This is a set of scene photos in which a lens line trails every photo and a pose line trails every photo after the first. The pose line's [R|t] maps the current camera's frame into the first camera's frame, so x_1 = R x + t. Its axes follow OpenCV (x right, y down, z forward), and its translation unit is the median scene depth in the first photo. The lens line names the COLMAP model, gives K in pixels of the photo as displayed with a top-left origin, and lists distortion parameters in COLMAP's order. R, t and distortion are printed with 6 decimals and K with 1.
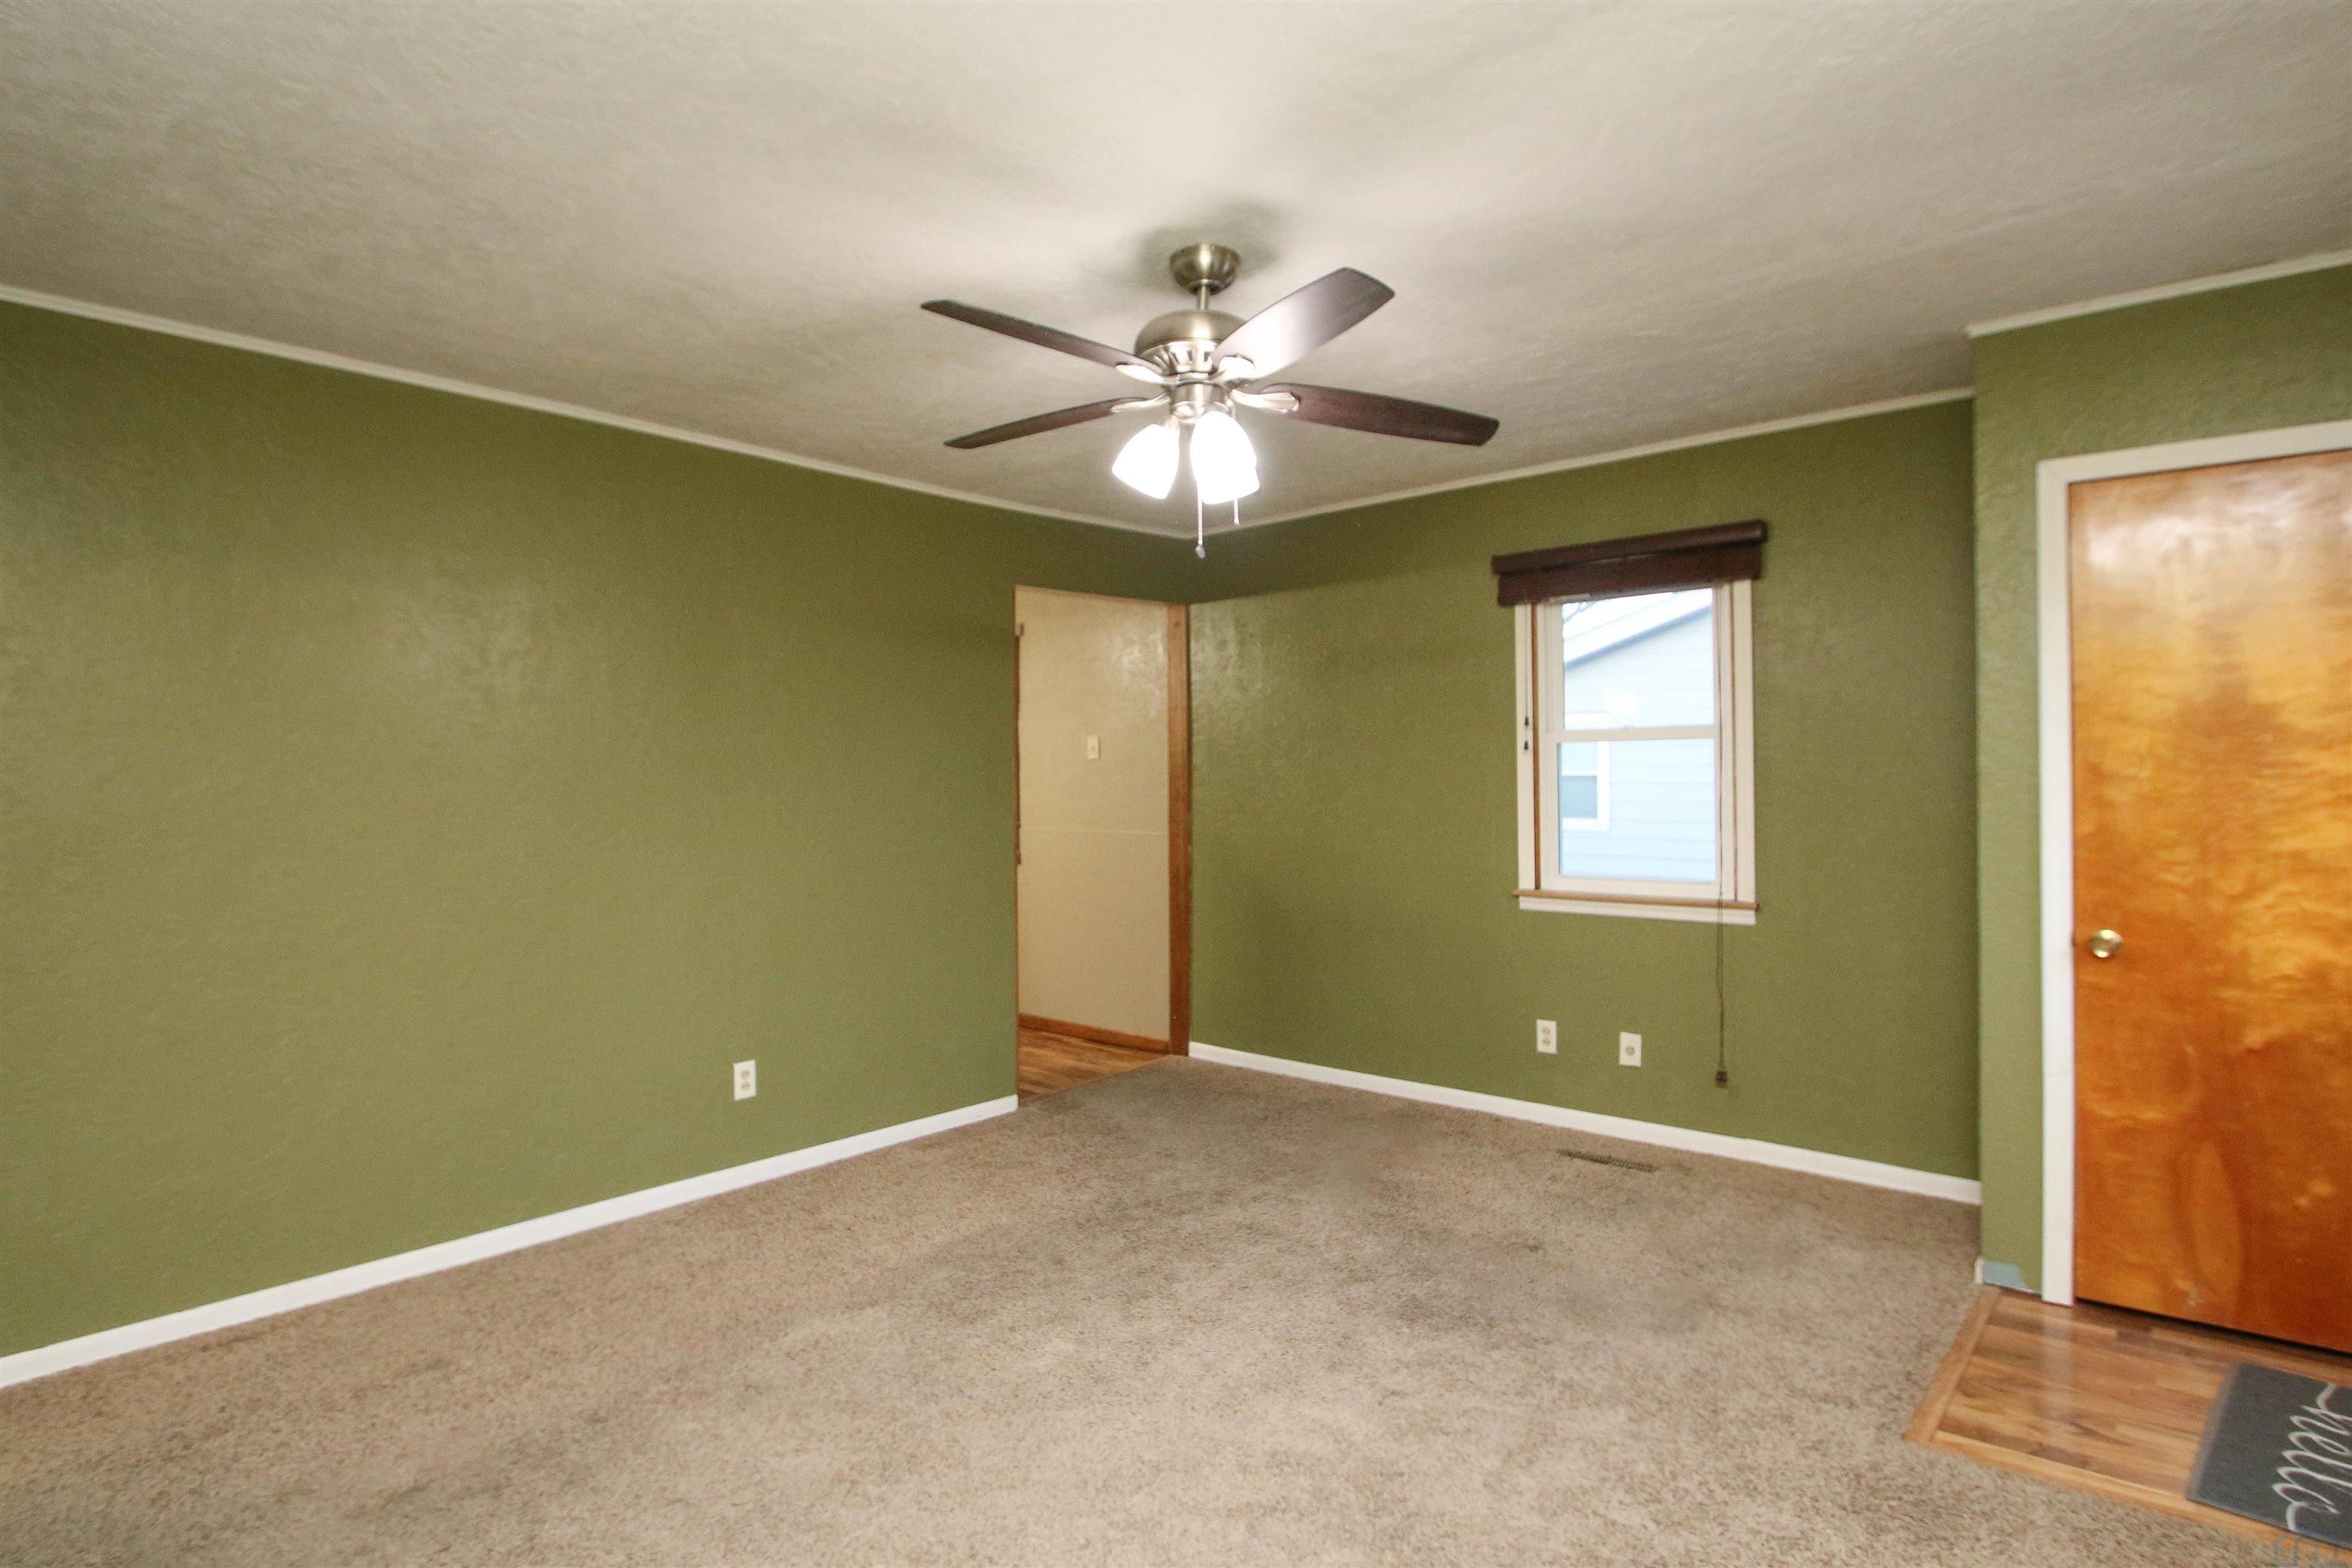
lens RADIAL K [[1214.7, 0, 1169.4], [0, 1214.7, 775.3], [0, 0, 1]] dist [-0.018893, -0.000065]
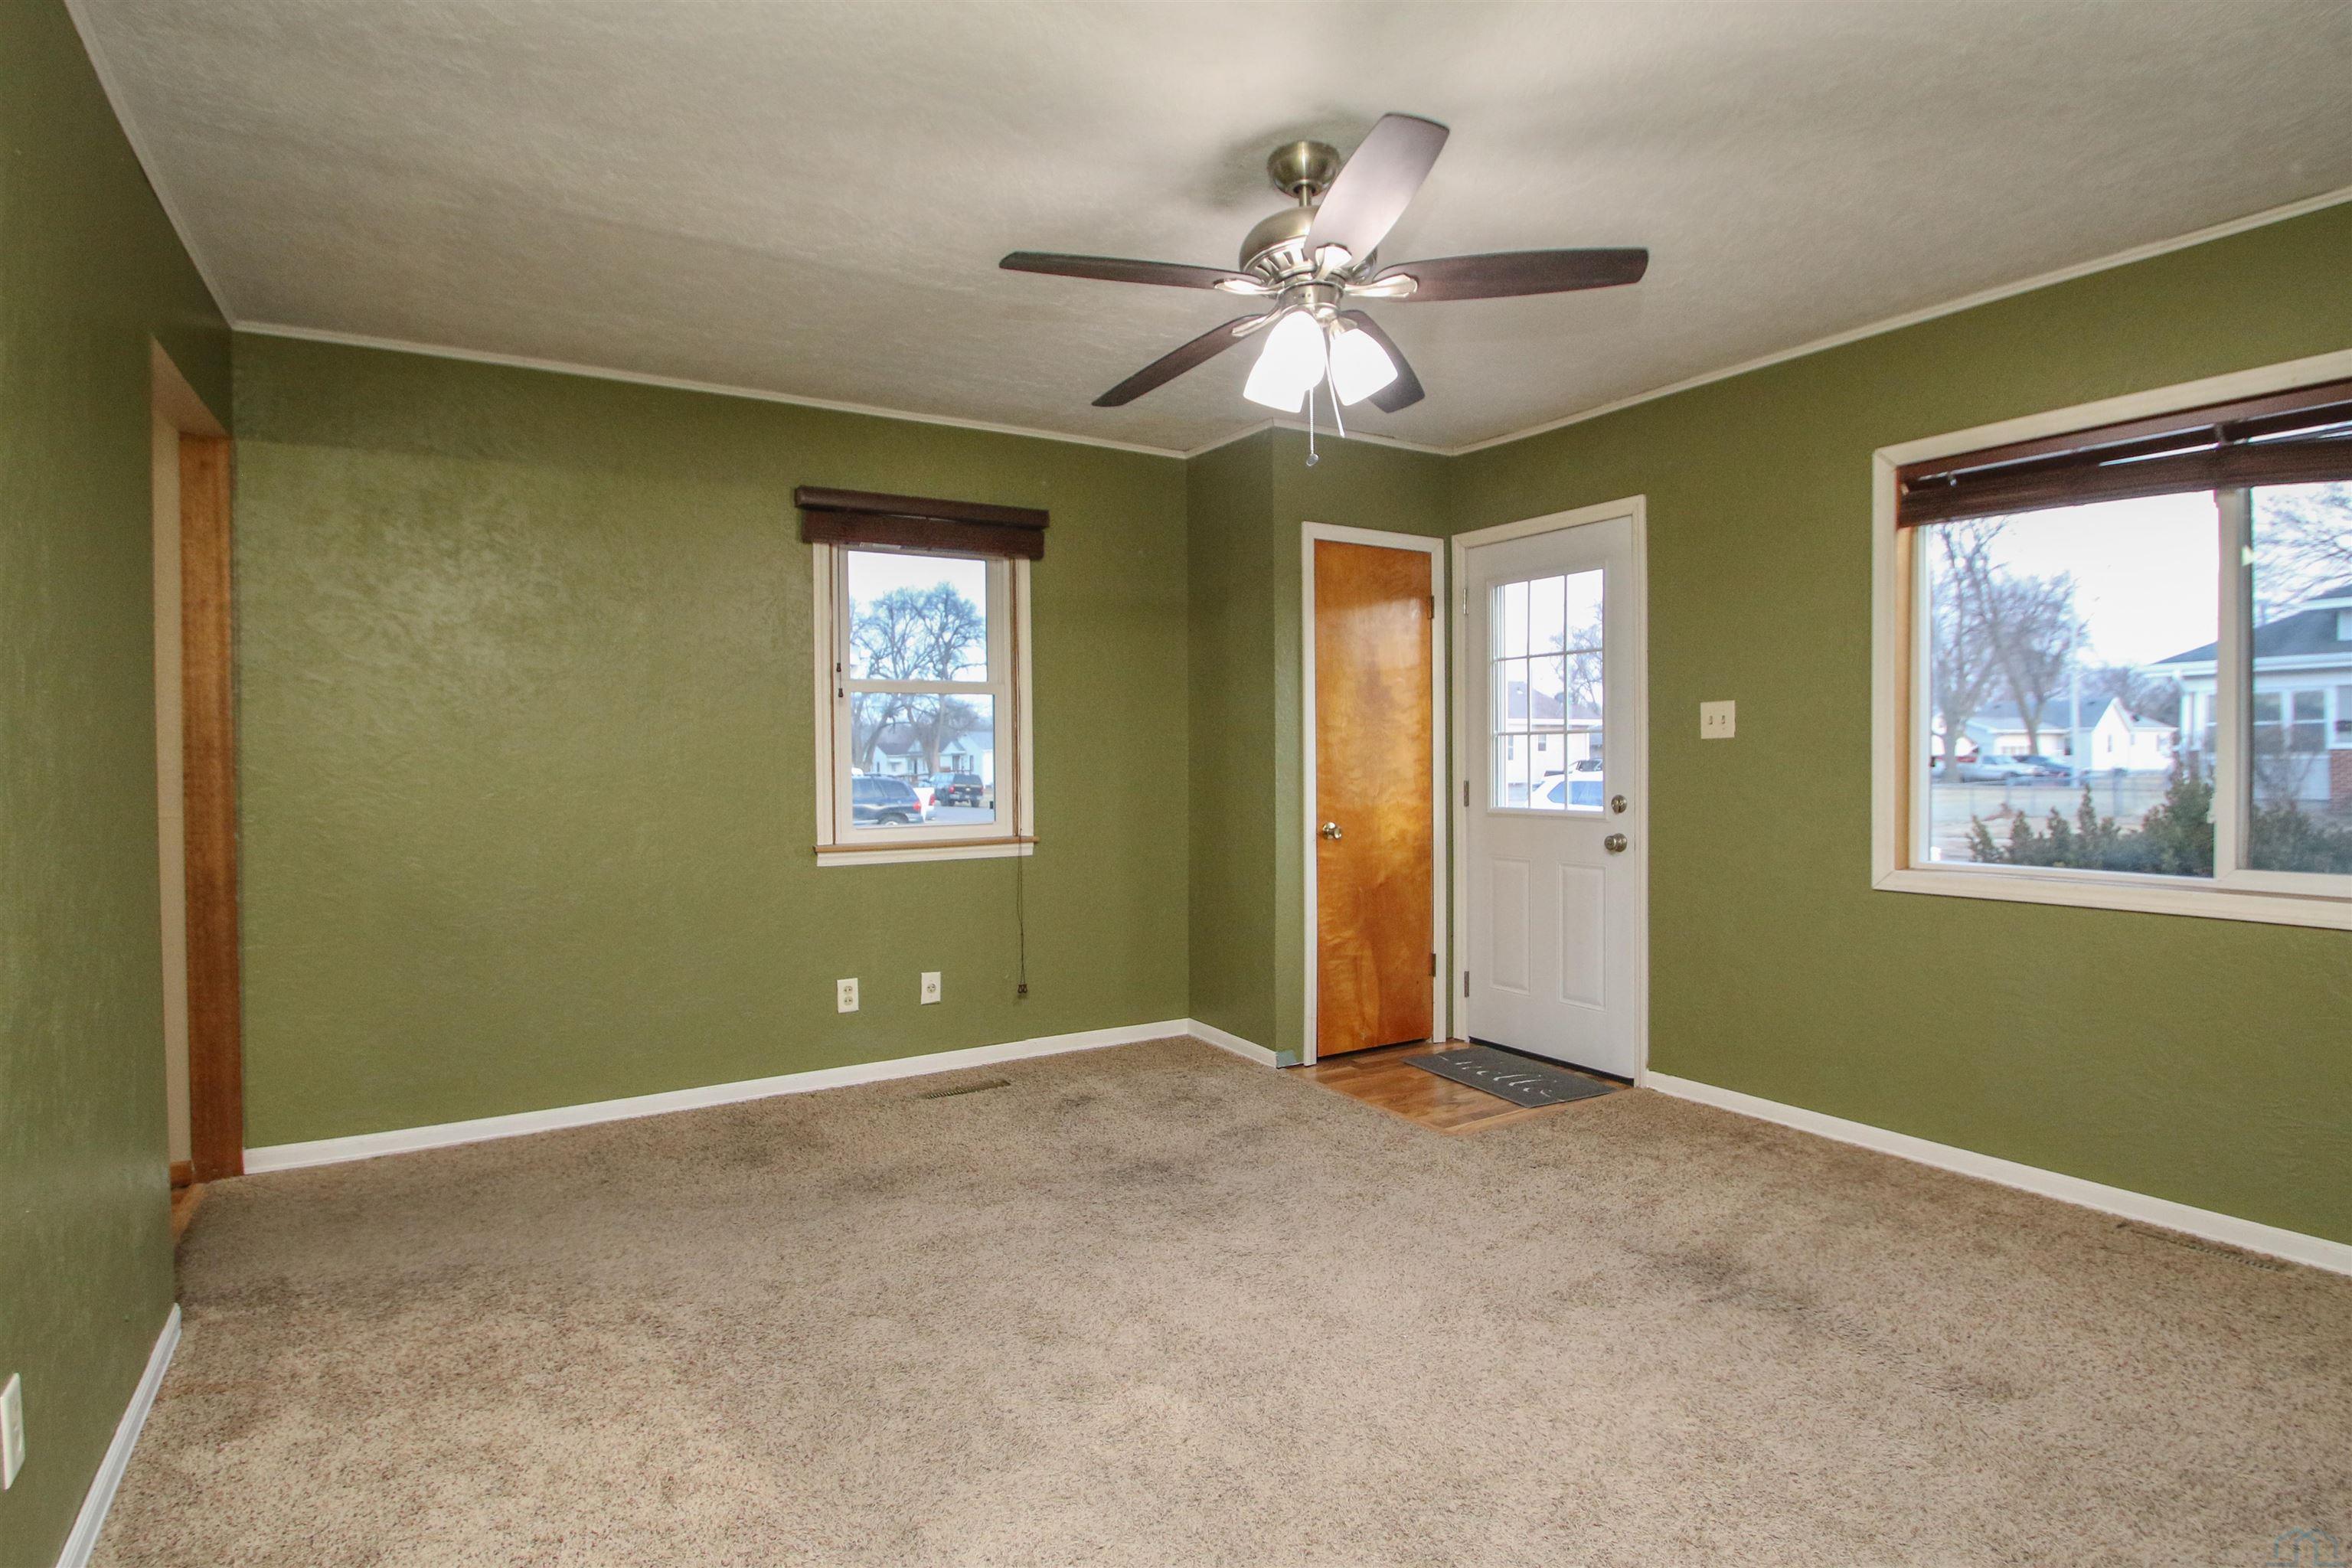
lens RADIAL K [[1214.7, 0, 1169.1], [0, 1214.7, 779.4], [0, 0, 1]] dist [-0.018893, -0.000065]
pose [[0.295338, -0.013209, 0.955301, -0.637131], [0.004392, 0.999913, 0.012468, 0.038434], [-0.955383, 0.000513, 0.295370, 0.557969]]
